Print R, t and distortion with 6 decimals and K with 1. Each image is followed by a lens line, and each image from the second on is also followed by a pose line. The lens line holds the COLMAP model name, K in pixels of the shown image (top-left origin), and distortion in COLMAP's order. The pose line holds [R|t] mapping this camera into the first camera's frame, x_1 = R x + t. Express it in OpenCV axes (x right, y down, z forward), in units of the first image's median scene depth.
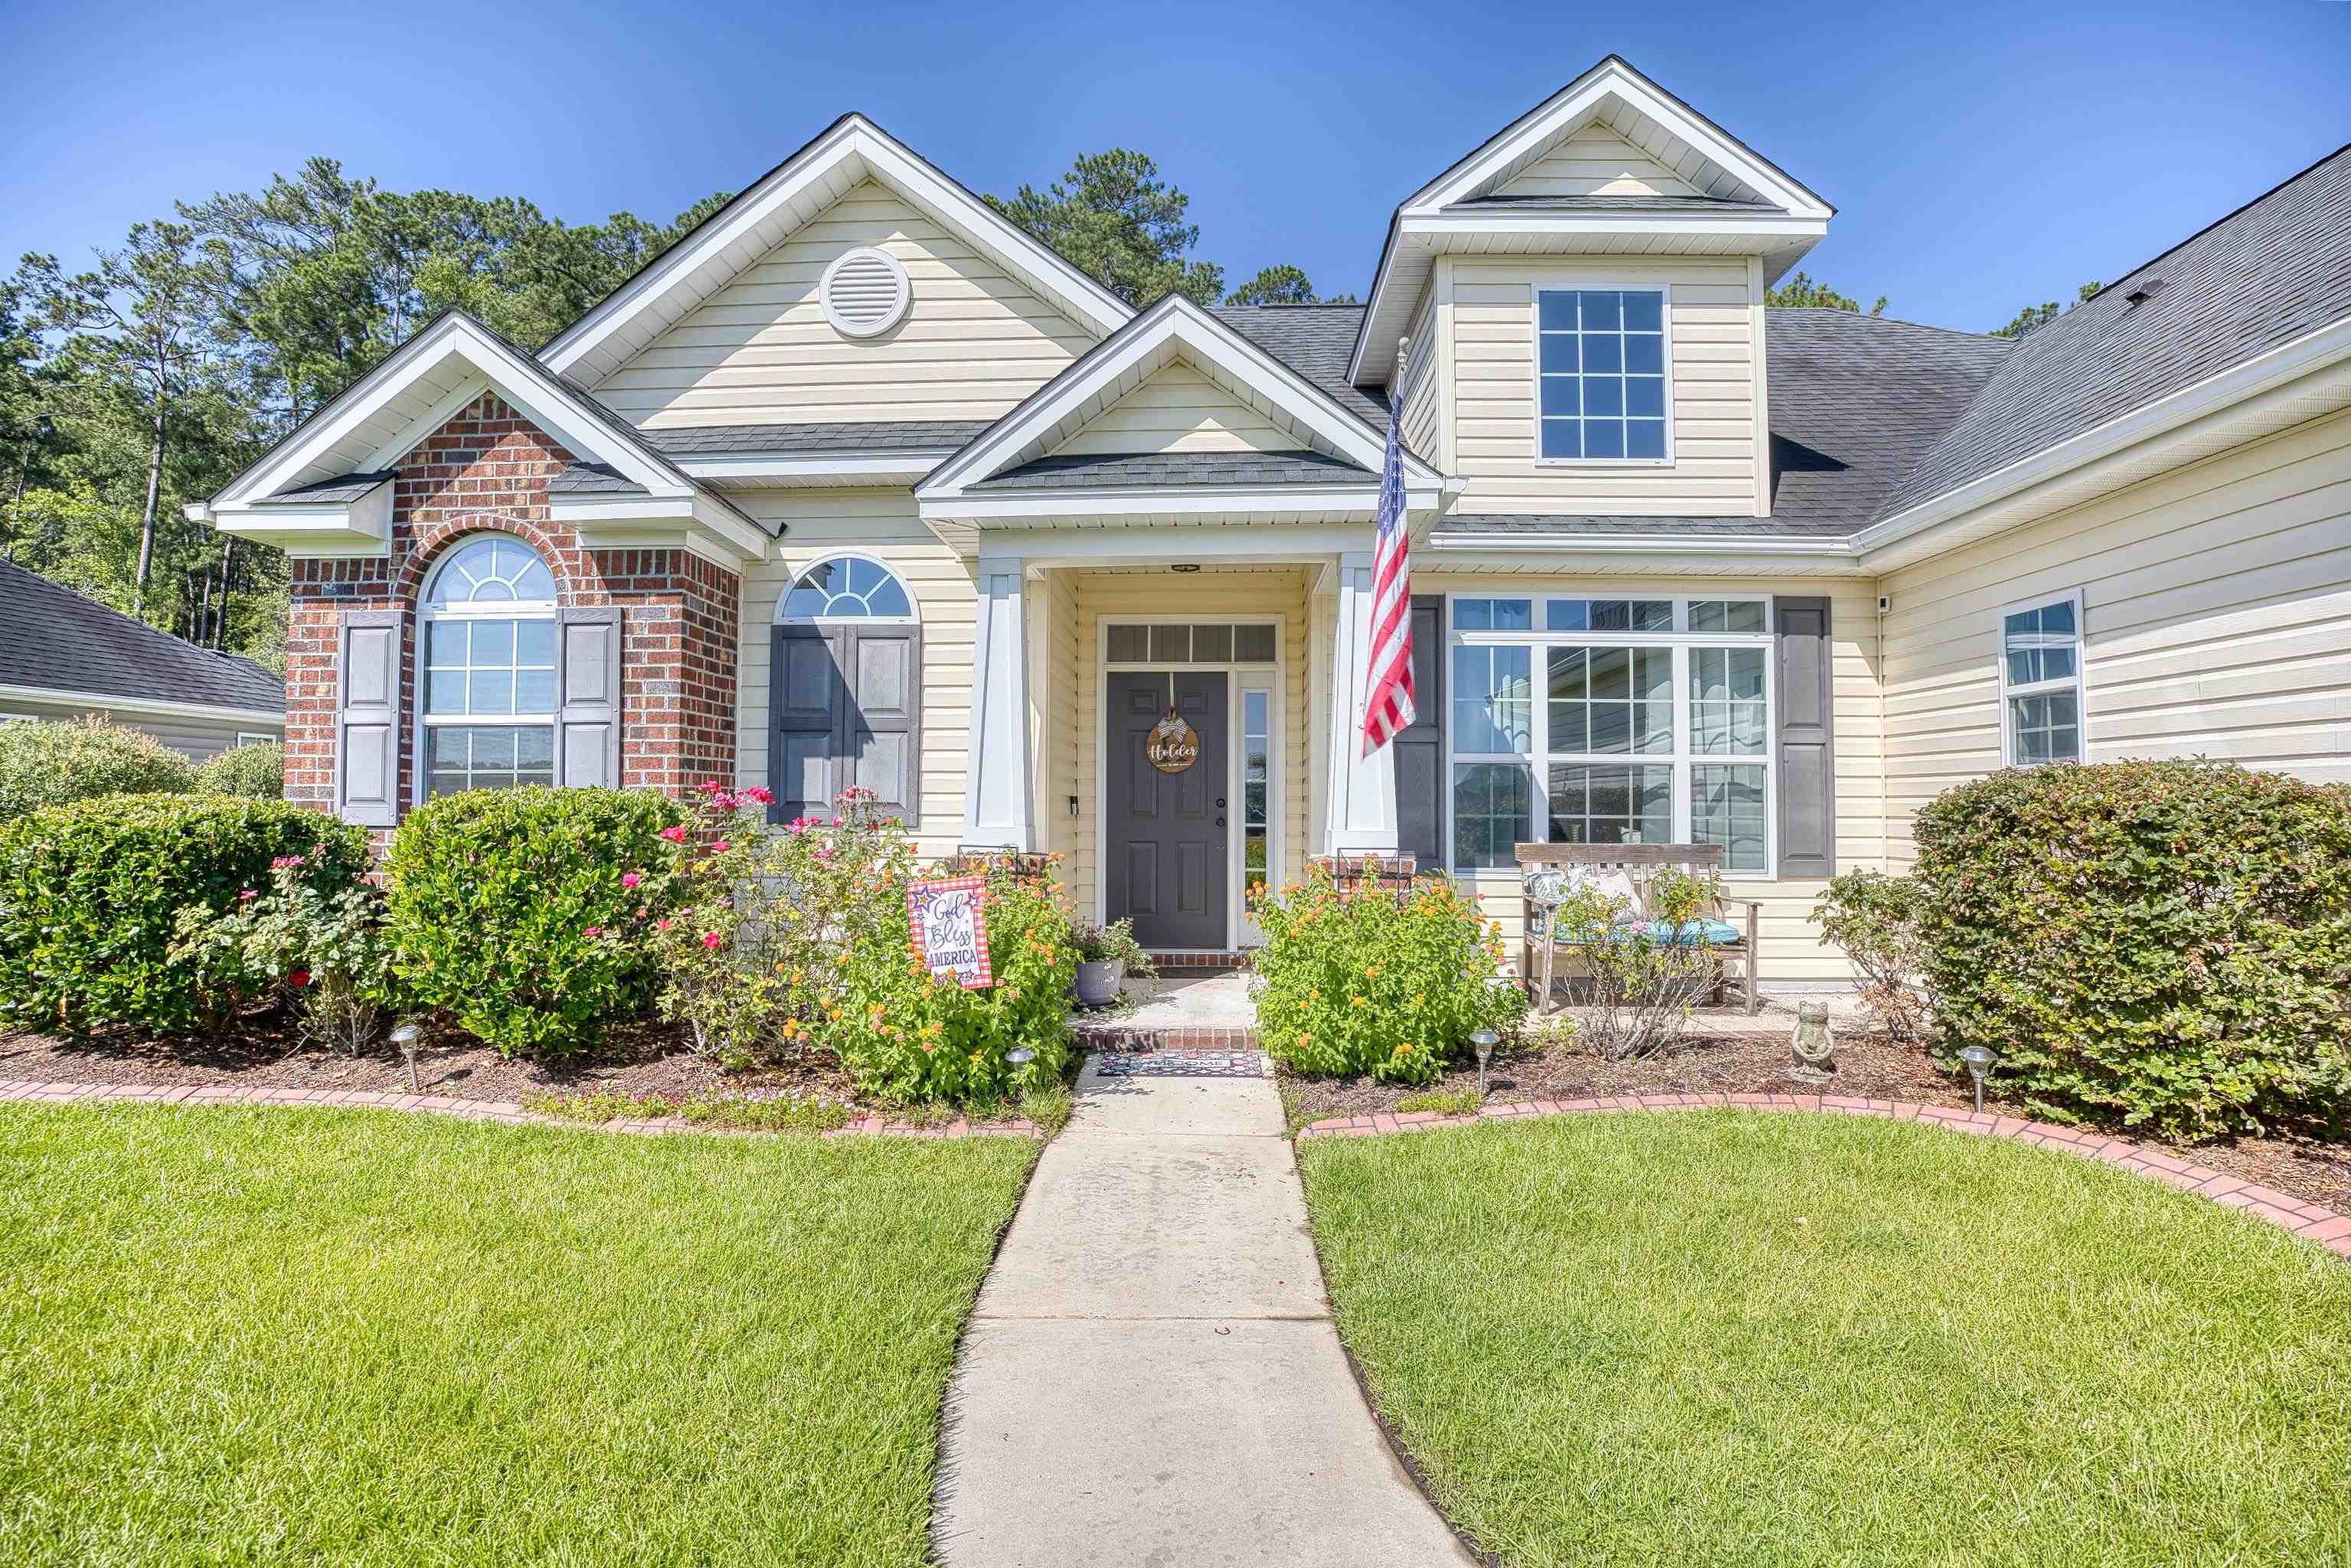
lens RADIAL K [[1100.7, 0, 1162.2], [0, 1100.7, 781.0], [0, 0, 1]] dist [-0.065667, 0.016404]
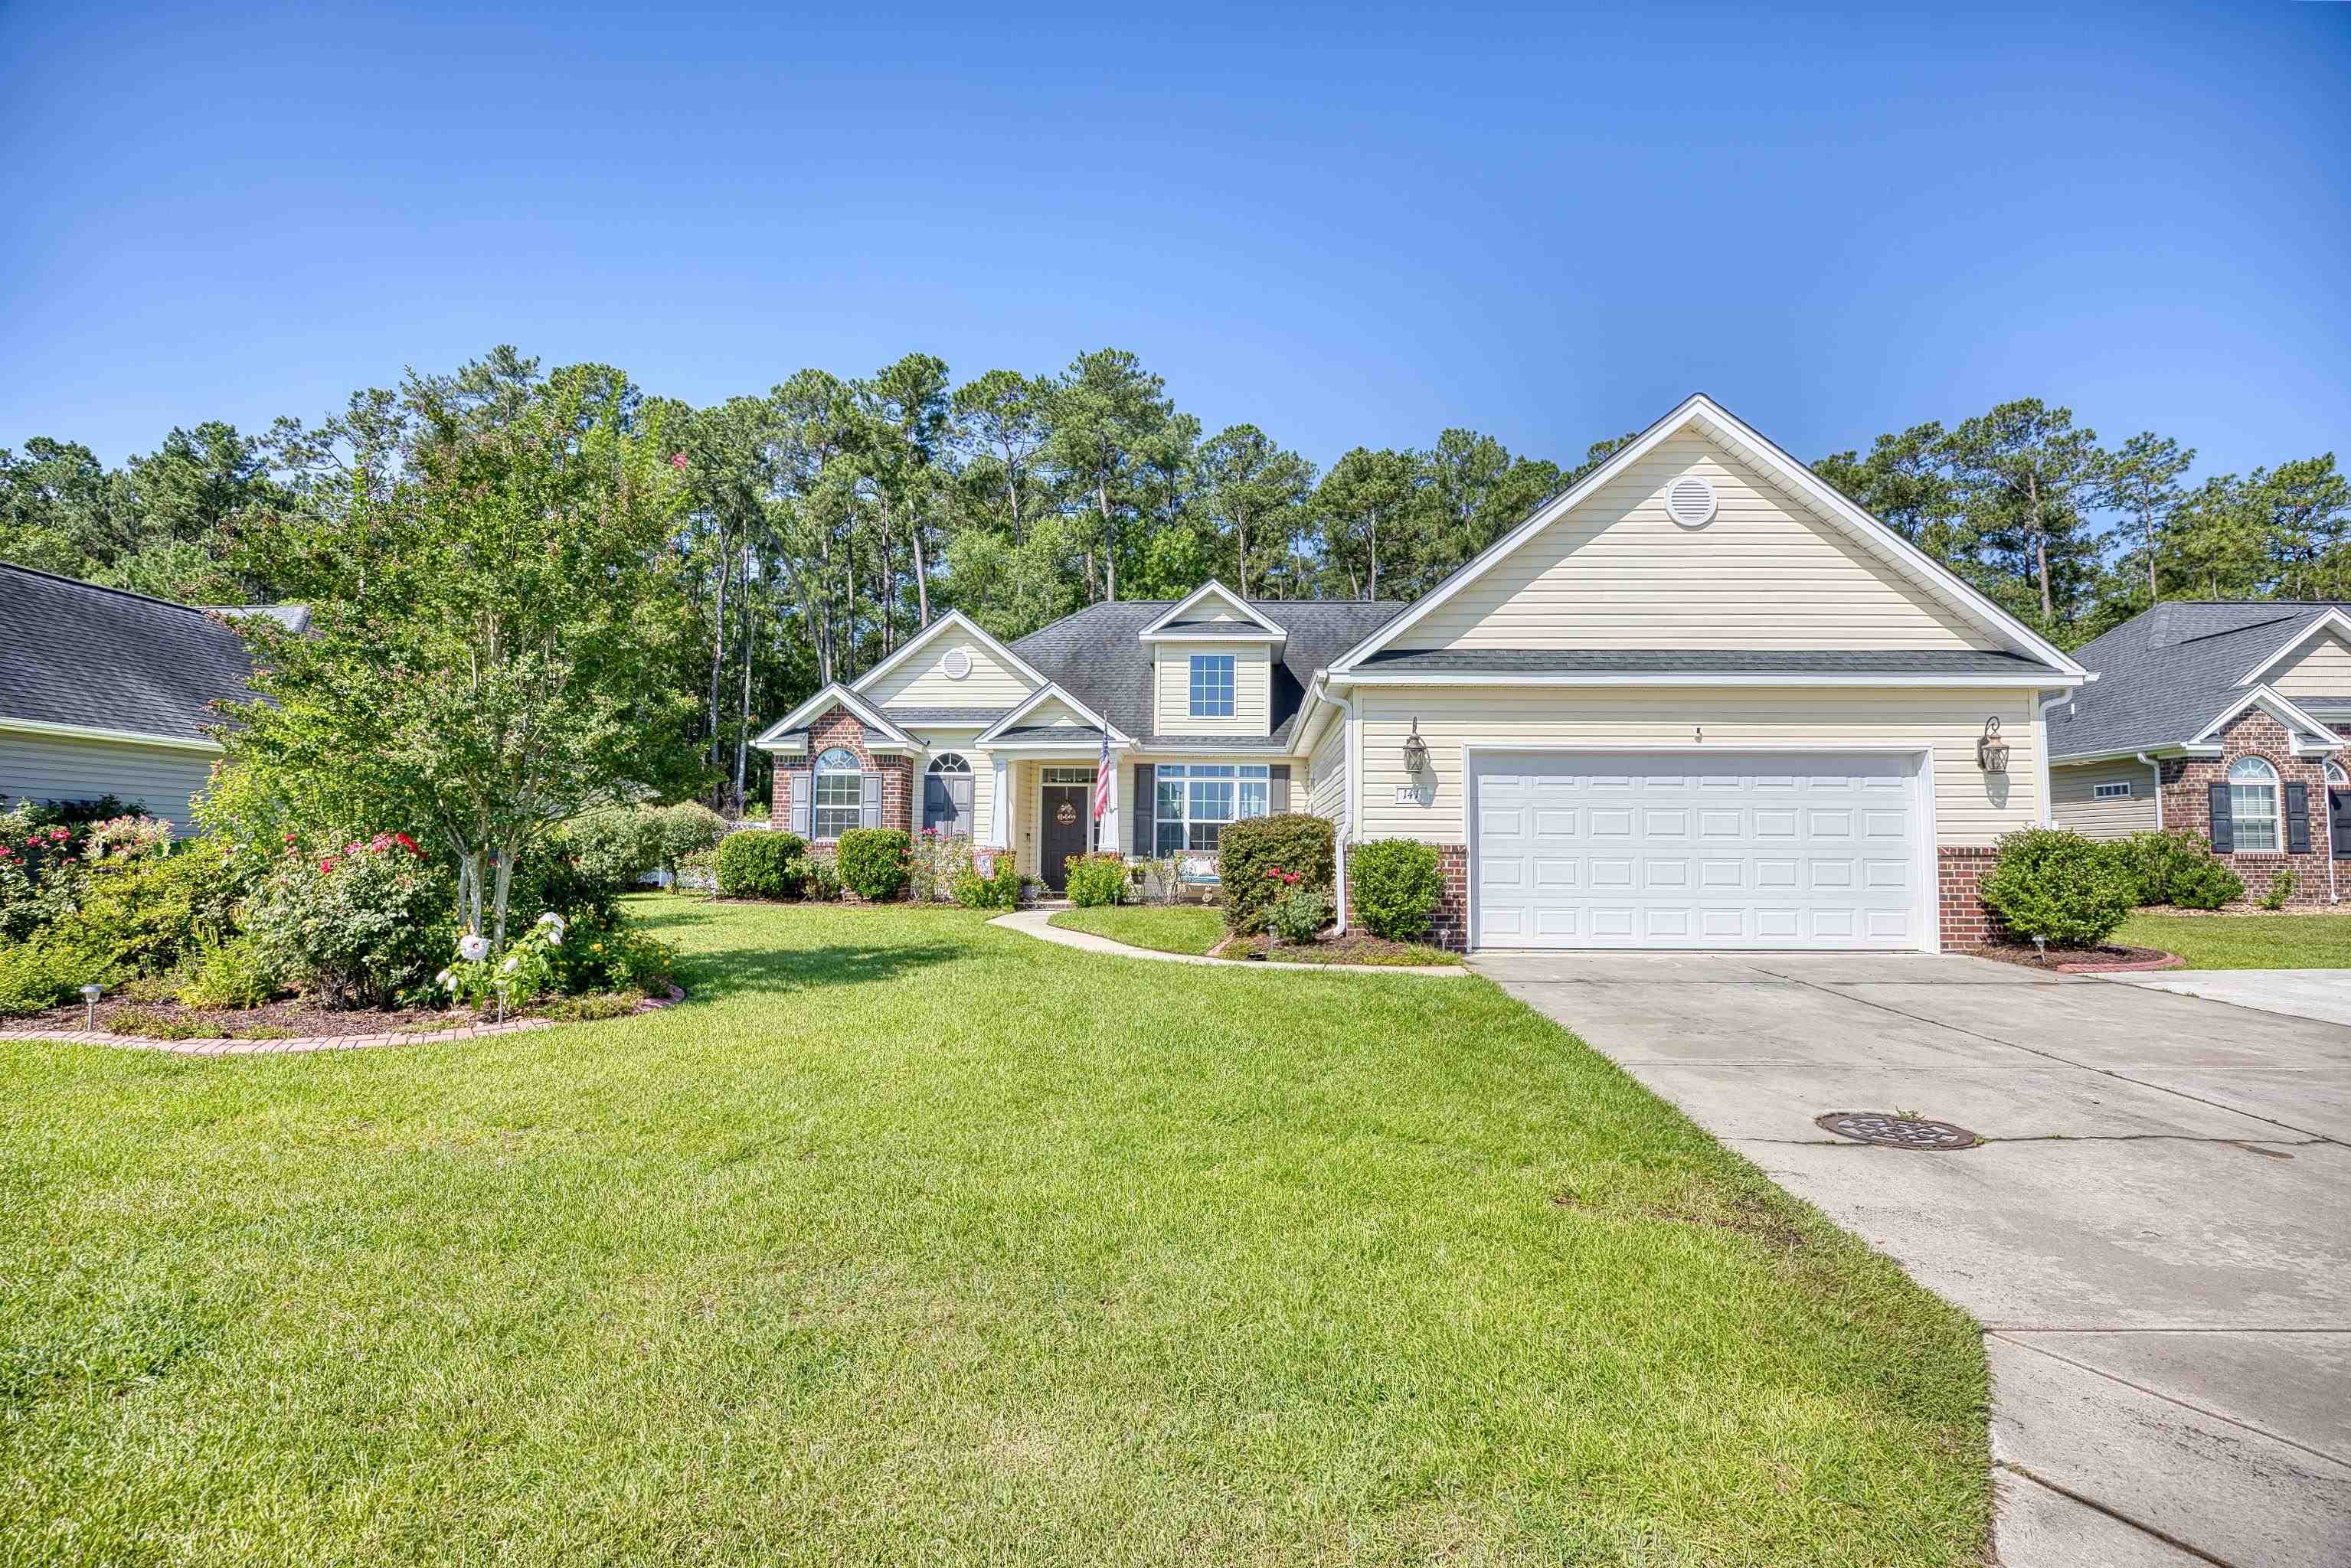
lens RADIAL K [[1100.7, 0, 1162.2], [0, 1100.7, 781.0], [0, 0, 1]] dist [-0.065667, 0.016404]
pose [[0.999724, 0.005551, -0.022812, 0.349781], [-0.006527, 0.999056, -0.042939, -0.001181], [0.022553, 0.043076, 0.998817, -1.921511]]
